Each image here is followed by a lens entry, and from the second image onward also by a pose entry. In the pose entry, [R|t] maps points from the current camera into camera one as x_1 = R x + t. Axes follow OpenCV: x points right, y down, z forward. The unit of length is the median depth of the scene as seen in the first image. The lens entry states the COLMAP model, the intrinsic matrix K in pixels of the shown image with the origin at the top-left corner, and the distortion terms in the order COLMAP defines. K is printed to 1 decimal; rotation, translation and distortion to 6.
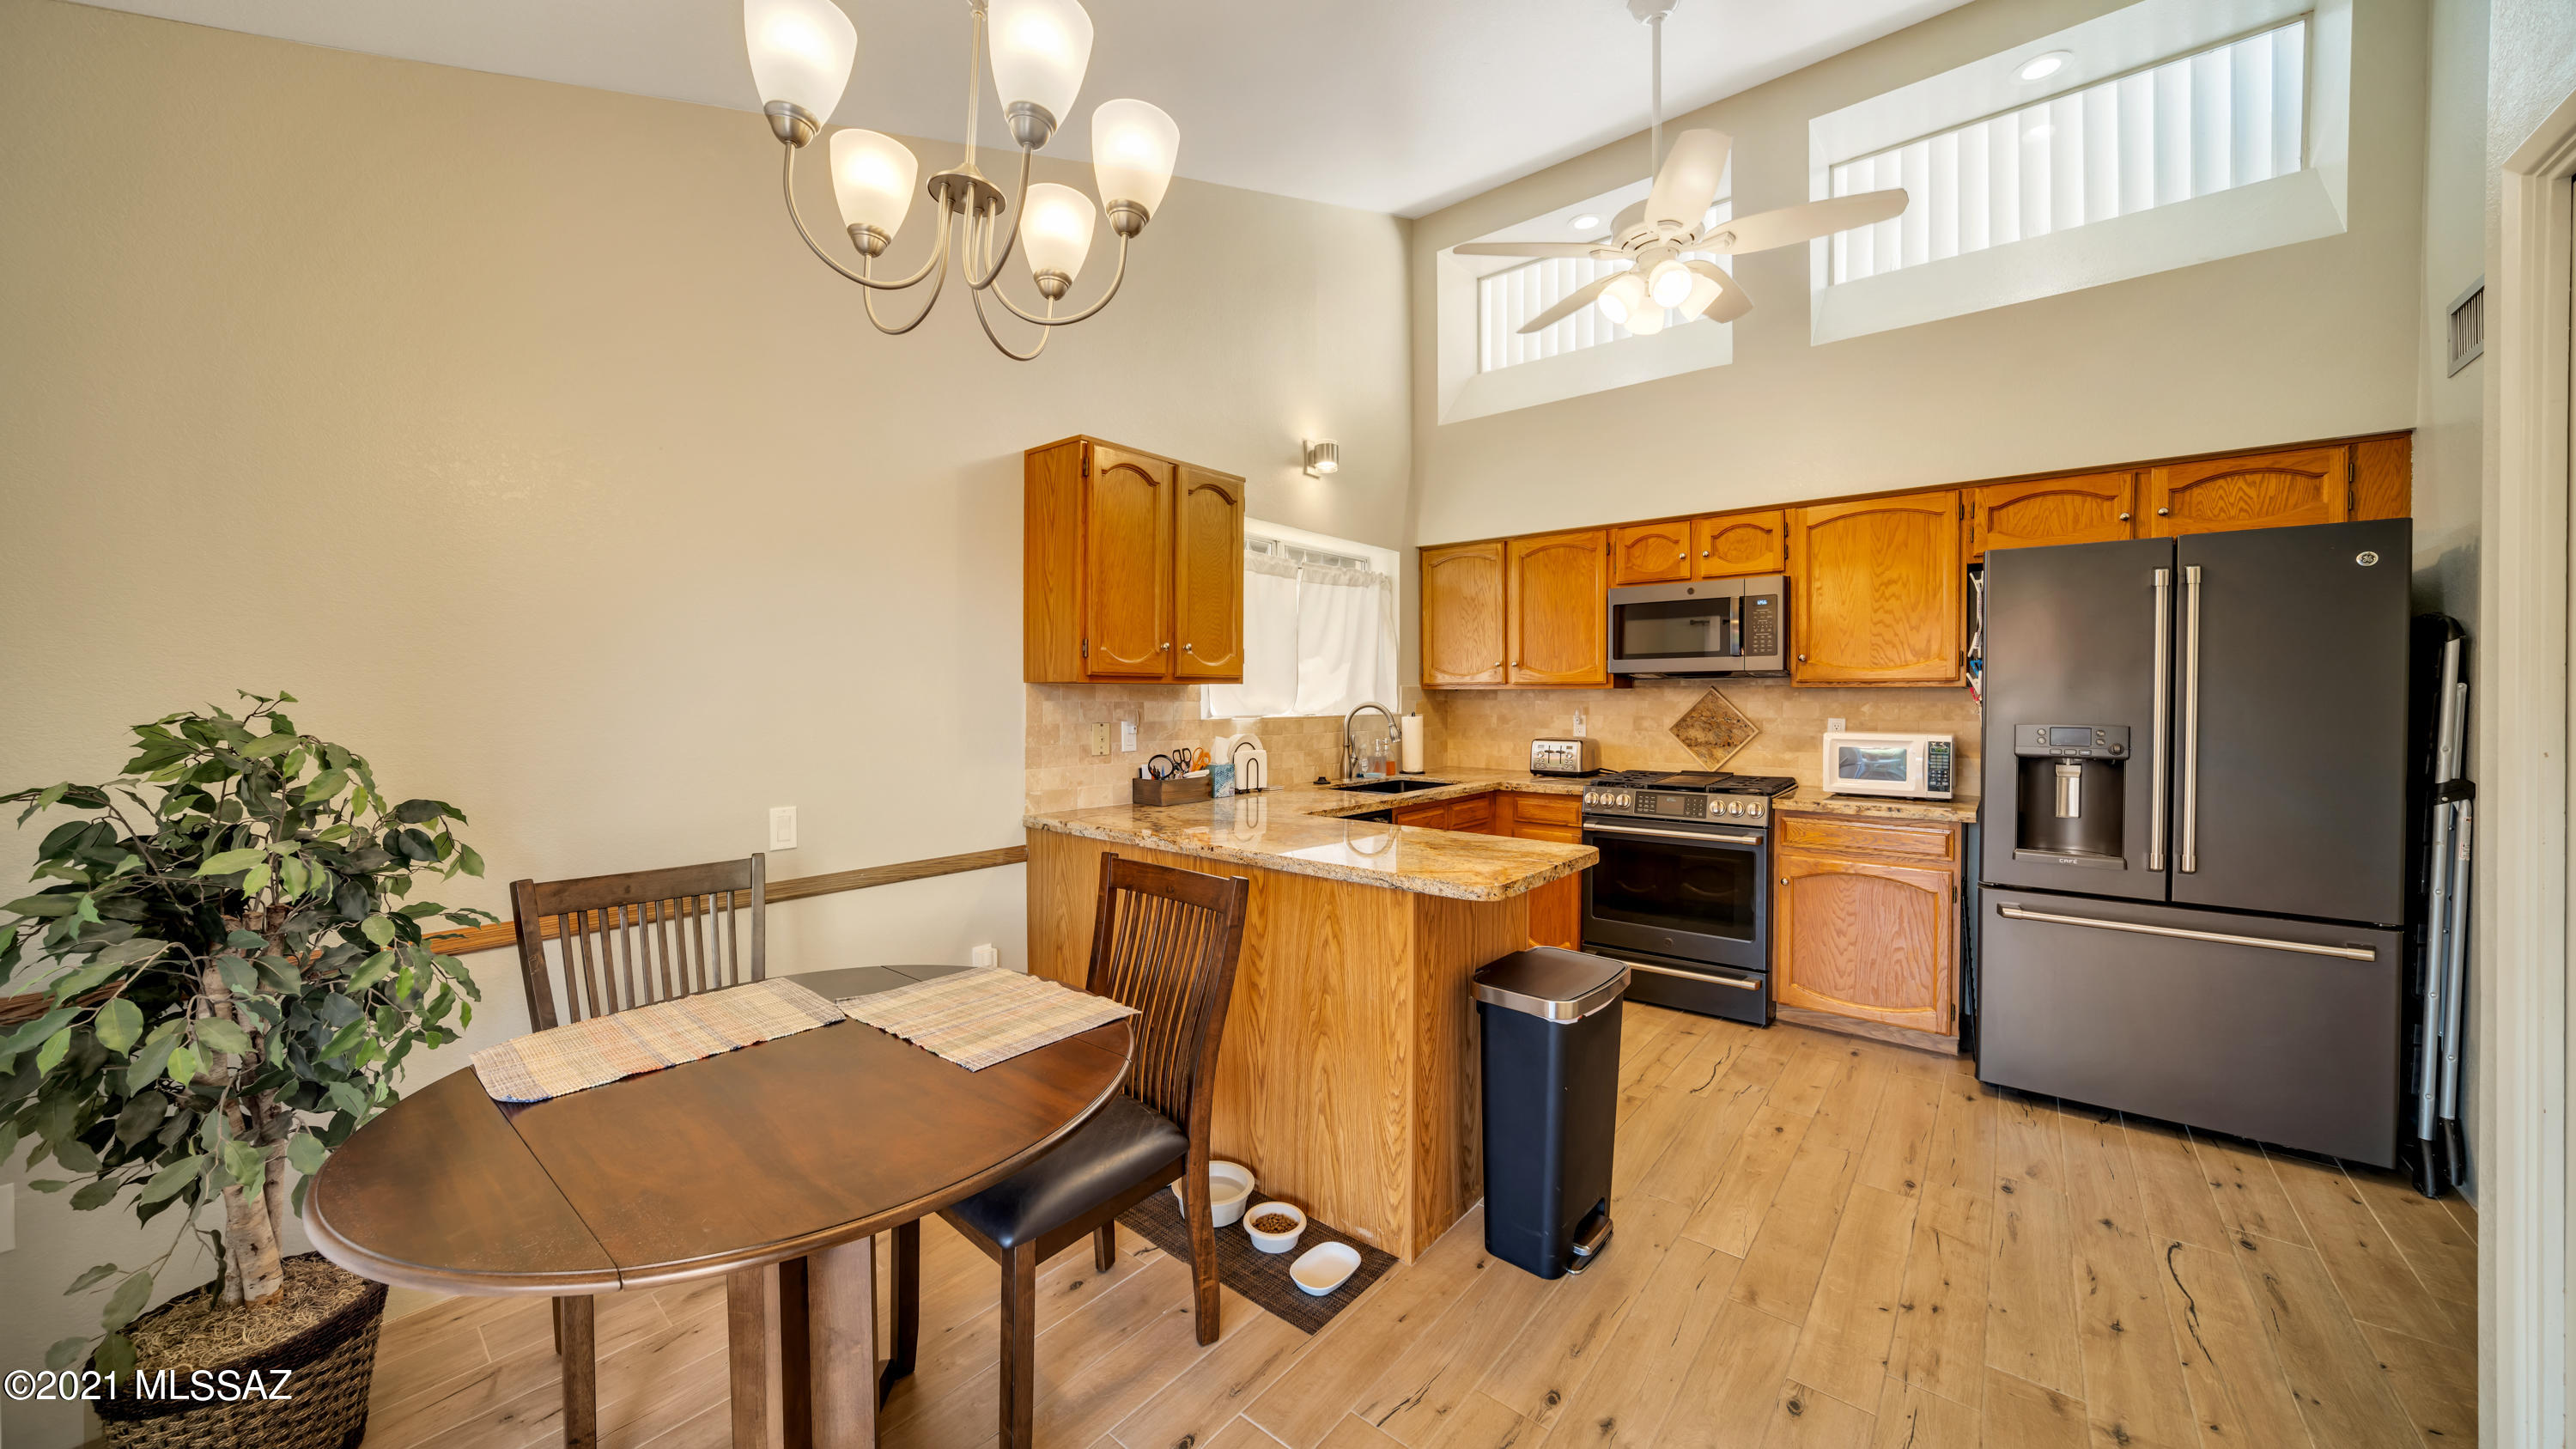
lens RADIAL K [[891.5, 0, 1285.9], [0, 891.5, 716.7], [0, 0, 1]] dist [-0.027107, 0.006480]
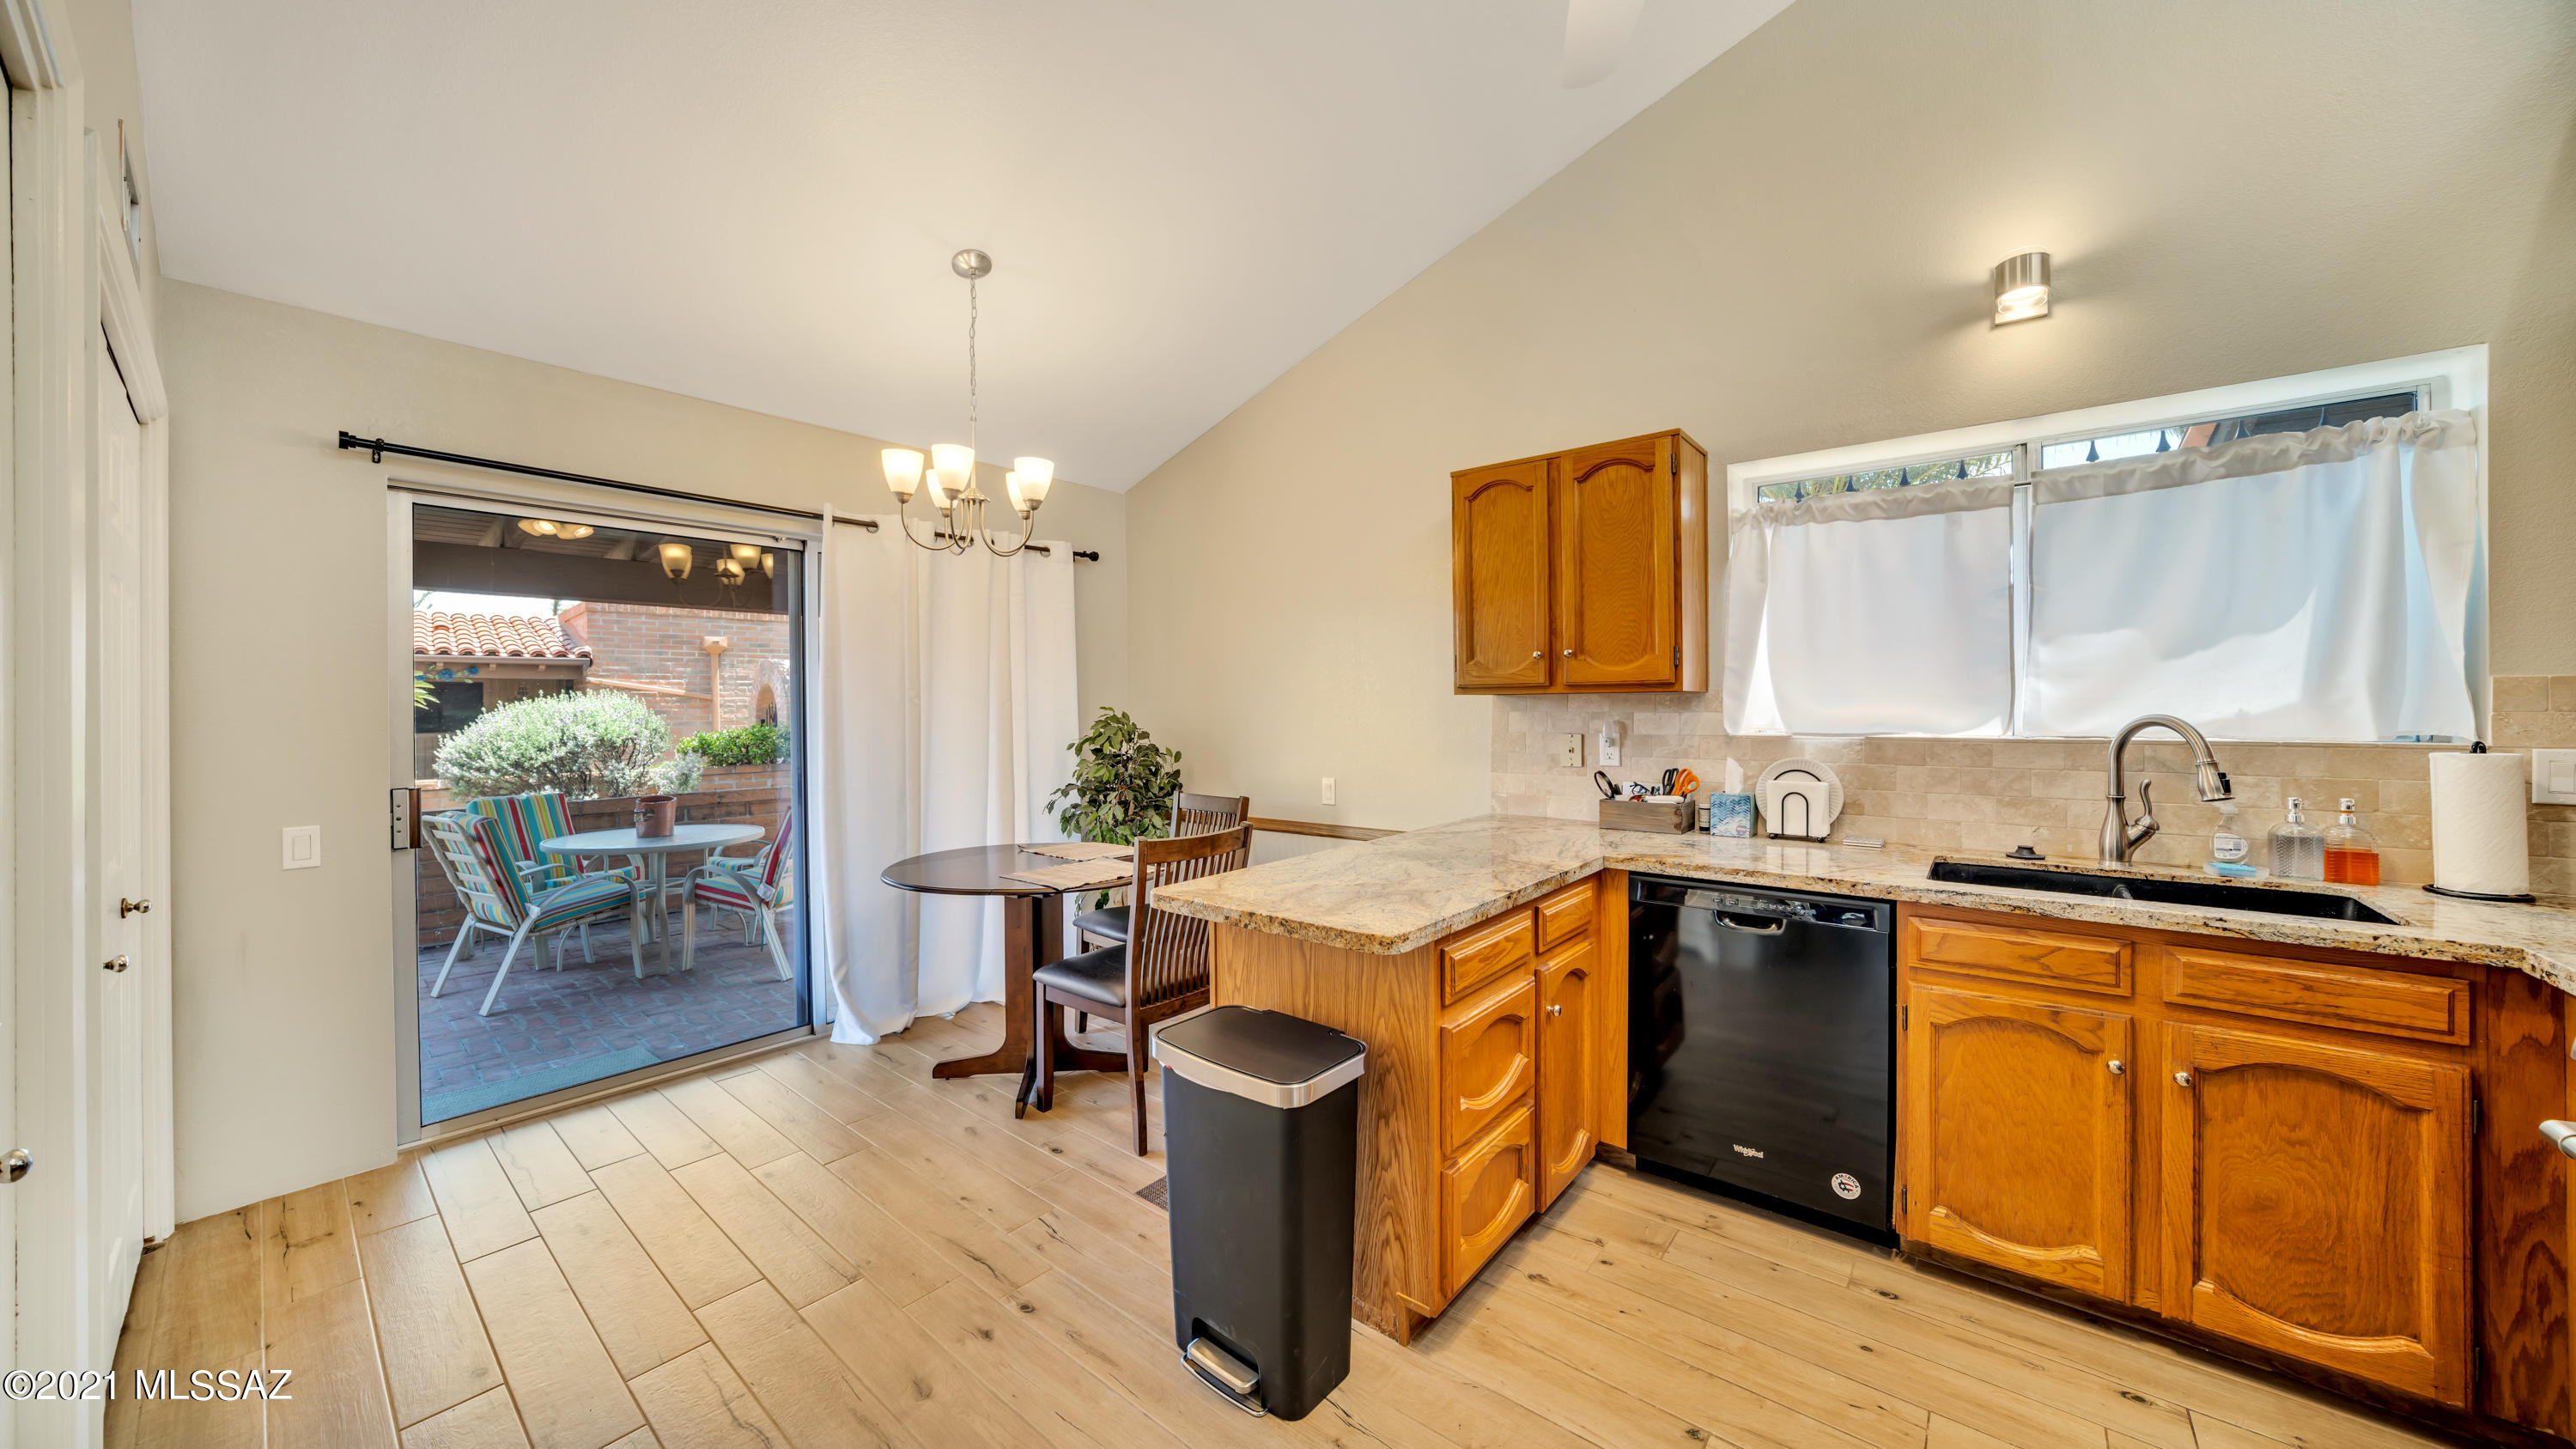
lens RADIAL K [[870.5, 0, 1296.5], [0, 870.5, 715.4], [0, 0, 1]] dist [-0.020002, 0.000284]
pose [[-0.003374, 0.002824, -0.999990, 0.761827], [-0.017501, 0.999843, 0.002883, -0.010767], [0.999841, 0.017511, -0.003324, 0.710105]]
